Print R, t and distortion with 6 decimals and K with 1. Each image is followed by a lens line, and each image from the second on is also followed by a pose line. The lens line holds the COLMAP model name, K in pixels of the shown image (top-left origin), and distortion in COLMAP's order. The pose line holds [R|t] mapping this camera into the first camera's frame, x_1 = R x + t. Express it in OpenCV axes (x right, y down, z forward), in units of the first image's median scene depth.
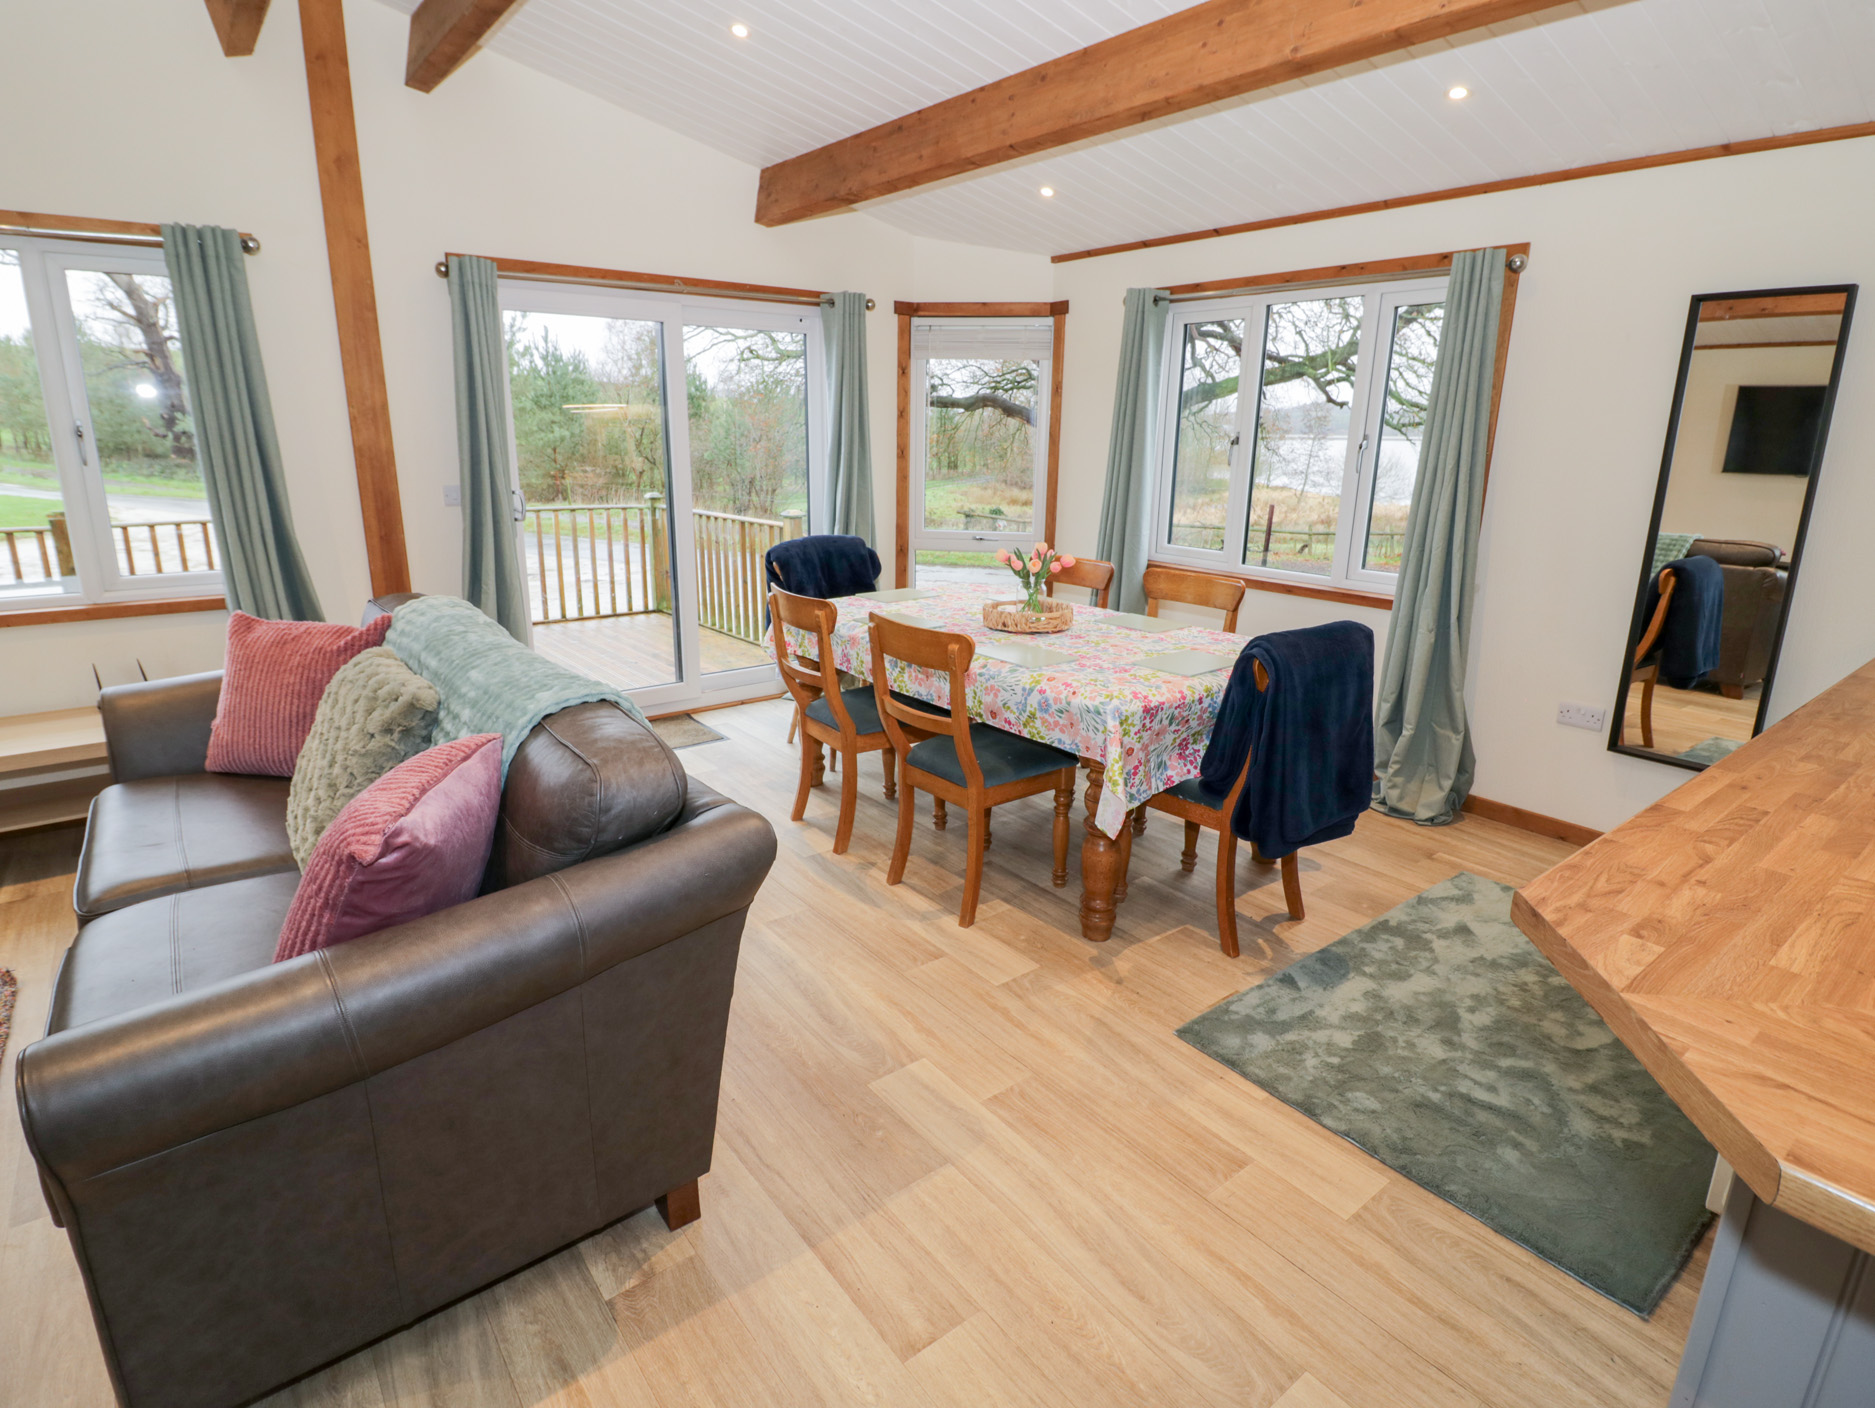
lens RADIAL K [[970.4, 0, 935.9], [0, 970.4, 687.1], [0, 0, 1]] dist [0.001536, -0.015294]
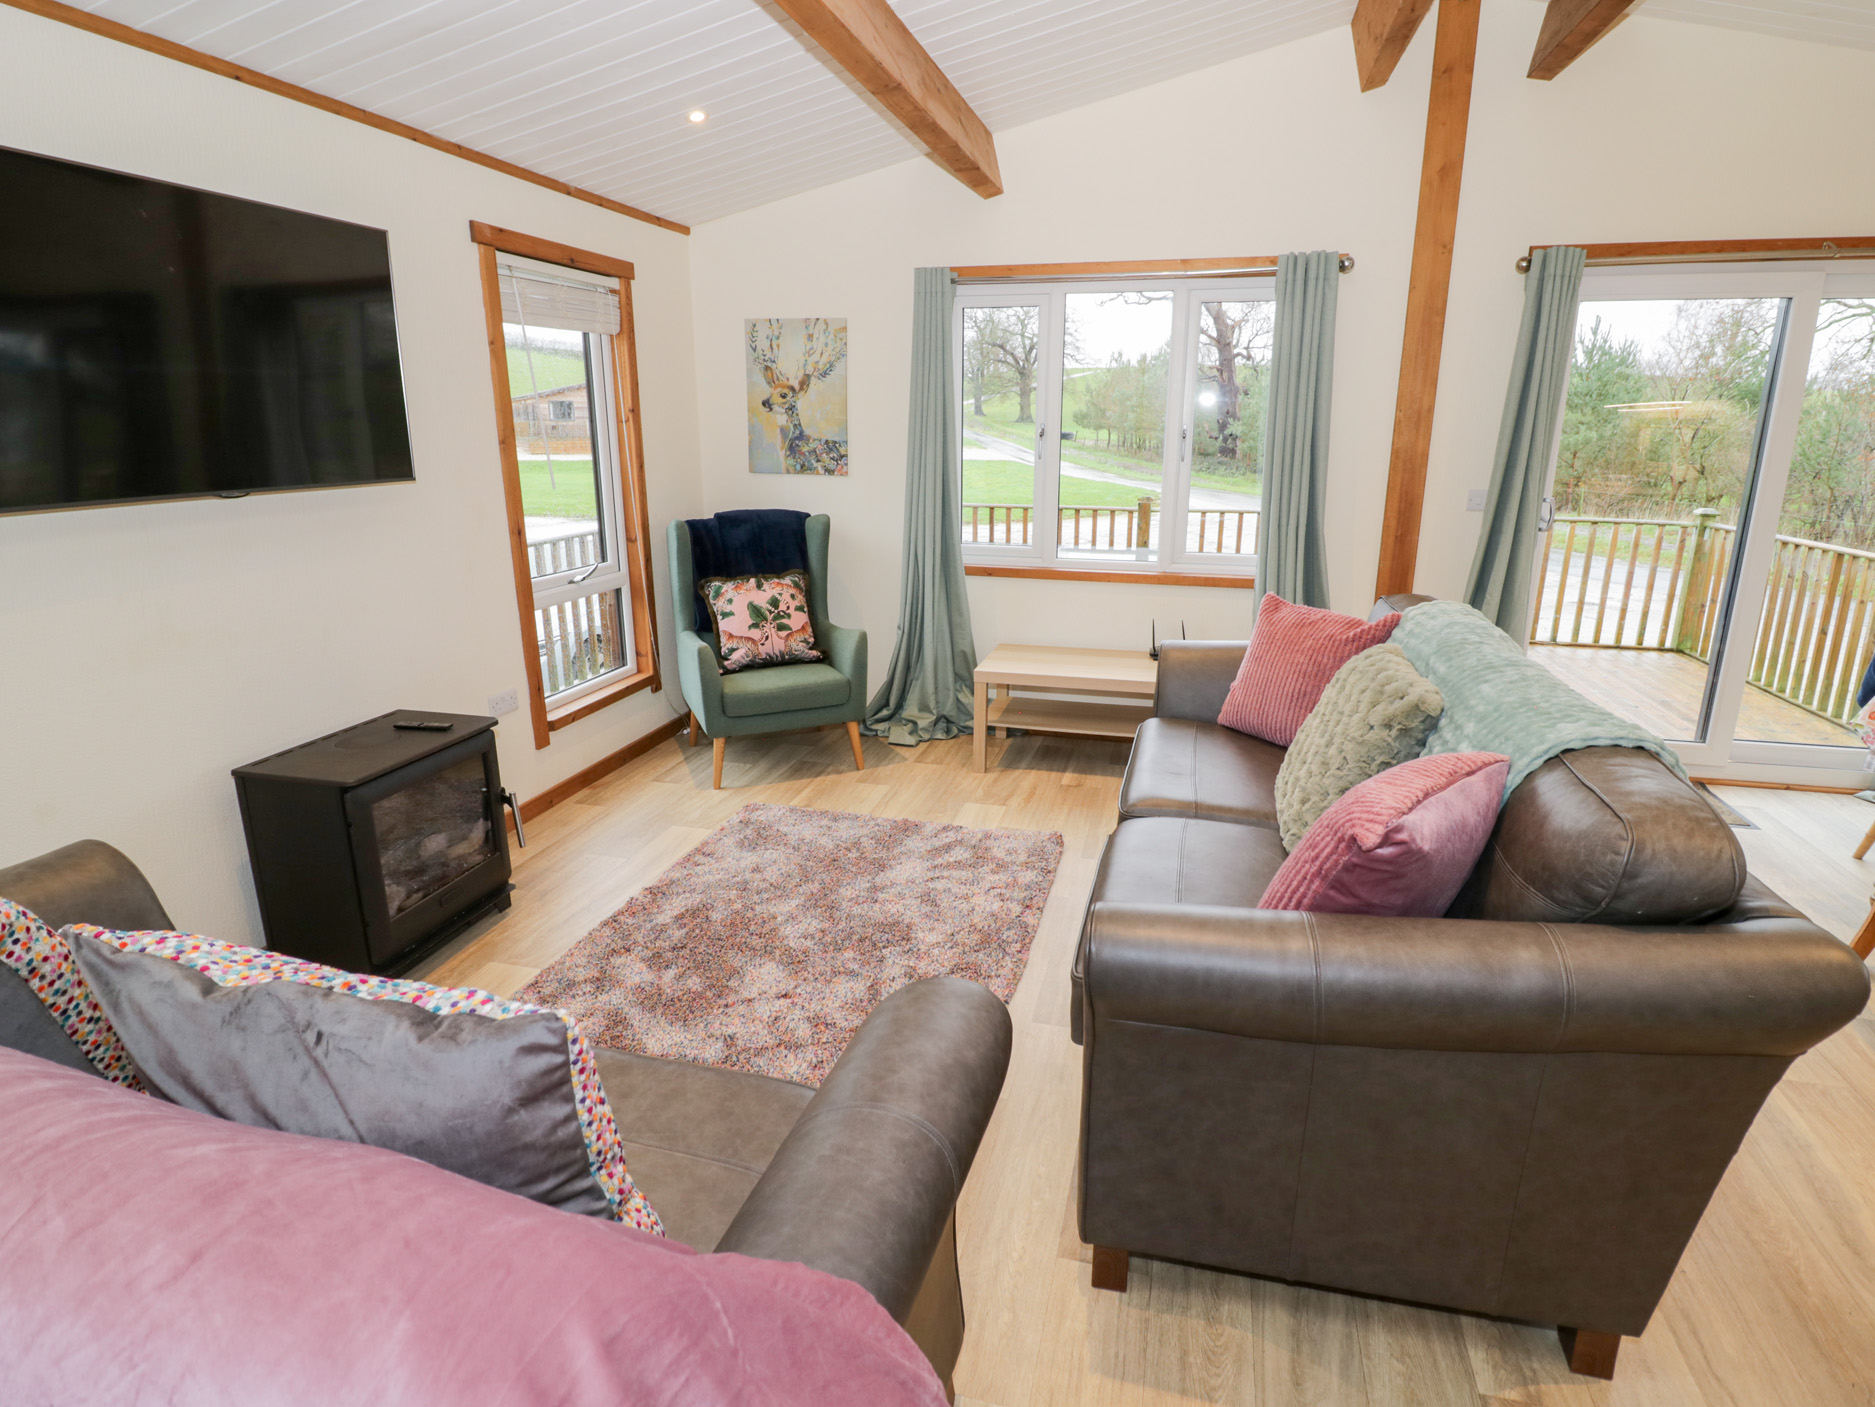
lens RADIAL K [[986.7, 0, 939.2], [0, 986.7, 686.3], [0, 0, 1]] dist [0.000132, -0.013669]
pose [[0.603508, 0.191538, -0.774010, -0.033046], [-0.196965, 0.976448, 0.088057, 0.003550], [0.772647, 0.099310, 0.627020, -0.015645]]
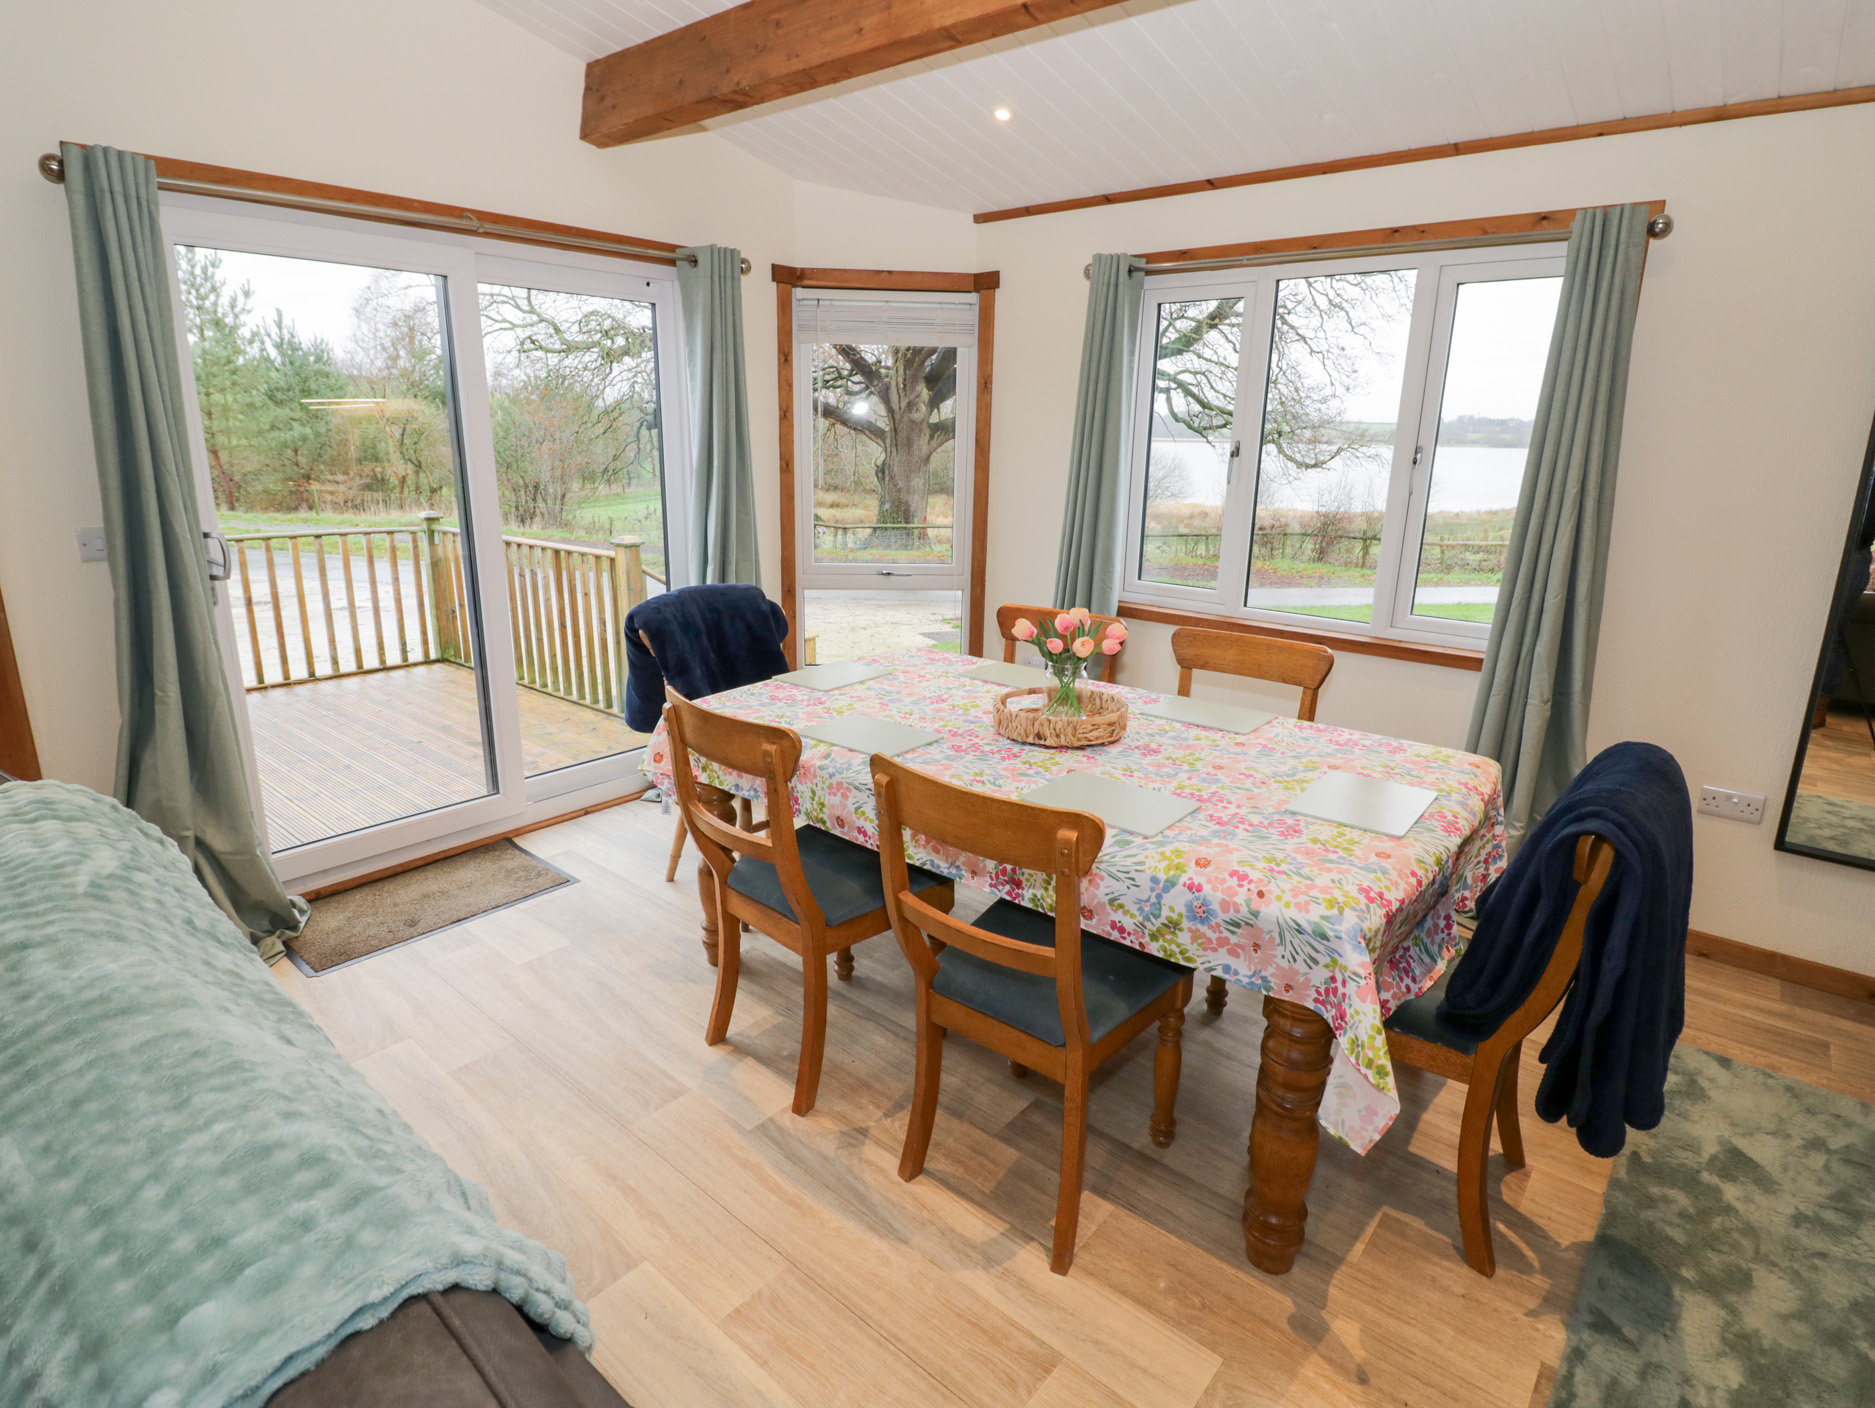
lens RADIAL K [[970.4, 0, 935.9], [0, 970.4, 687.1], [0, 0, 1]] dist [0.001536, -0.015294]
pose [[0.979064, -0.047107, 0.198029, -0.132440], [0.047130, 0.998878, 0.004599, -0.108141], [-0.198023, 0.004830, 0.980185, 0.381895]]
